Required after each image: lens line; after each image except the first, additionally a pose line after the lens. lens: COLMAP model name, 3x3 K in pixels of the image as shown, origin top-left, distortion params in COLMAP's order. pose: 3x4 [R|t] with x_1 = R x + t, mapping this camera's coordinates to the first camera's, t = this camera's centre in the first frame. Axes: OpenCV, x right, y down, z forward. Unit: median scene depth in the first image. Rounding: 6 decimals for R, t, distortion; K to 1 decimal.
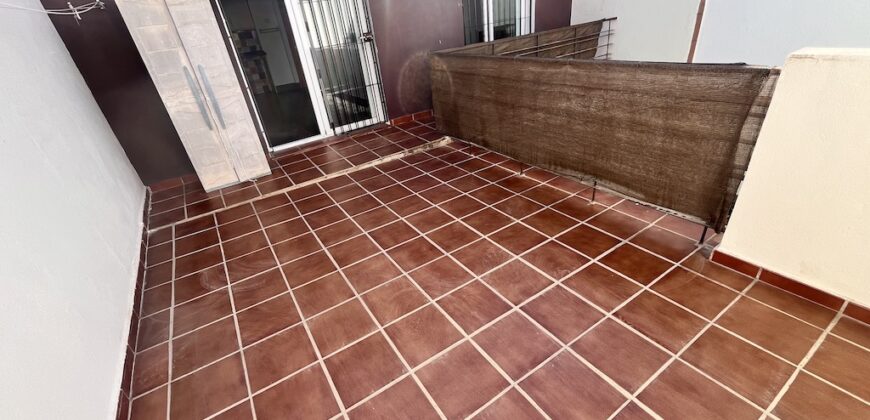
lens RADIAL K [[356.7, 0, 435.1], [0, 356.7, 211.6], [0, 0, 1]] dist [-0.001095, -0.000480]
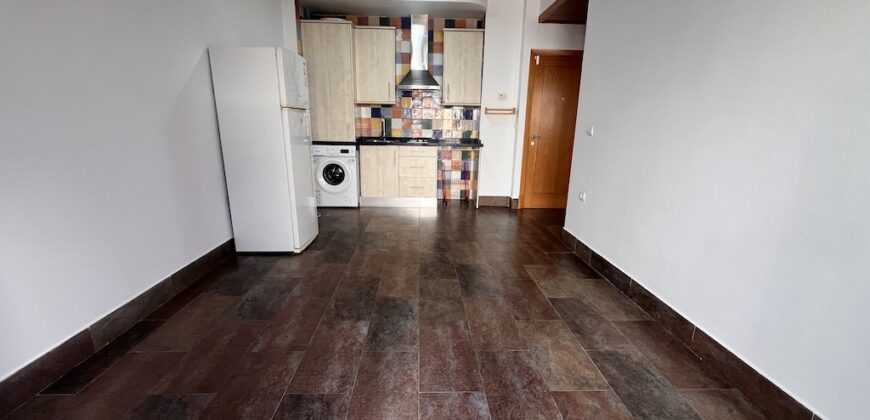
lens RADIAL K [[356.7, 0, 435.0], [0, 356.7, 213.0], [0, 0, 1]] dist [-0.001095, -0.000480]
pose [[0.848694, 0.248191, -0.467033, -0.222279], [-0.351400, 0.924577, -0.147226, -0.209982], [0.395268, 0.289065, 0.871897, 0.454083]]
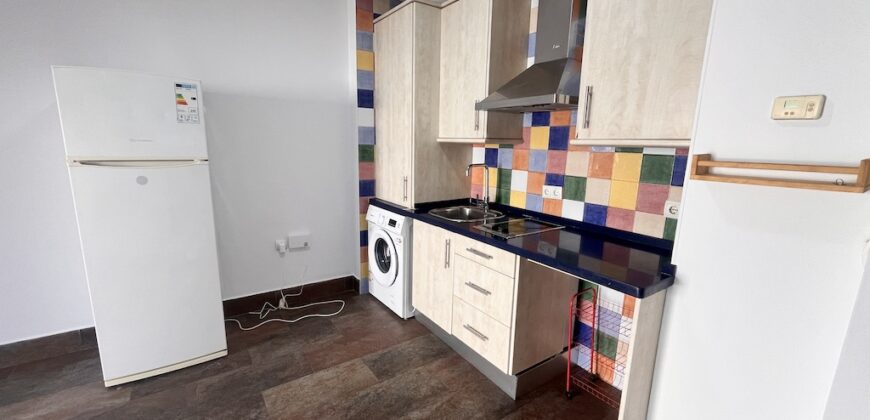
lens RADIAL K [[356.7, 0, 433.3], [0, 356.7, 212.8], [0, 0, 1]] dist [-0.001095, -0.000480]
pose [[0.022455, 0.301732, -0.953128, -0.313279], [-0.512319, 0.822148, 0.248197, -0.434735], [0.858502, 0.482732, 0.173044, 0.819090]]
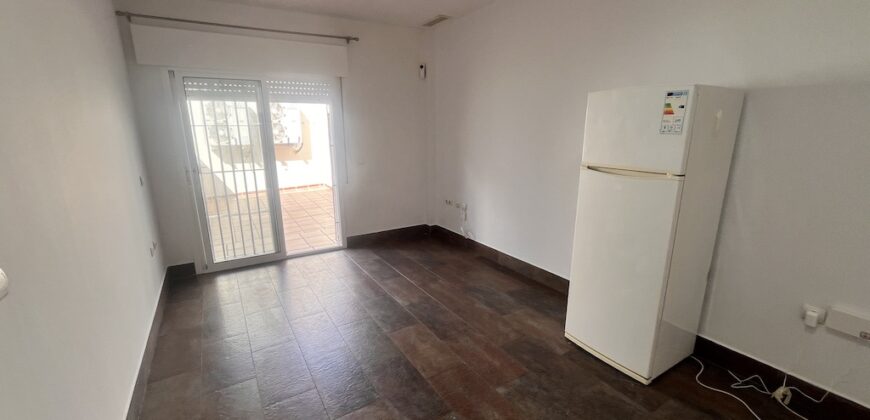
lens RADIAL K [[356.7, 0, 435.9], [0, 356.7, 211.8], [0, 0, 1]] dist [-0.001095, -0.000480]
pose [[-0.993079, 0.105670, 0.051269, -0.421049], [0.112350, 0.727419, 0.676933, -0.470294], [0.034238, 0.678008, -0.734257, 0.878285]]
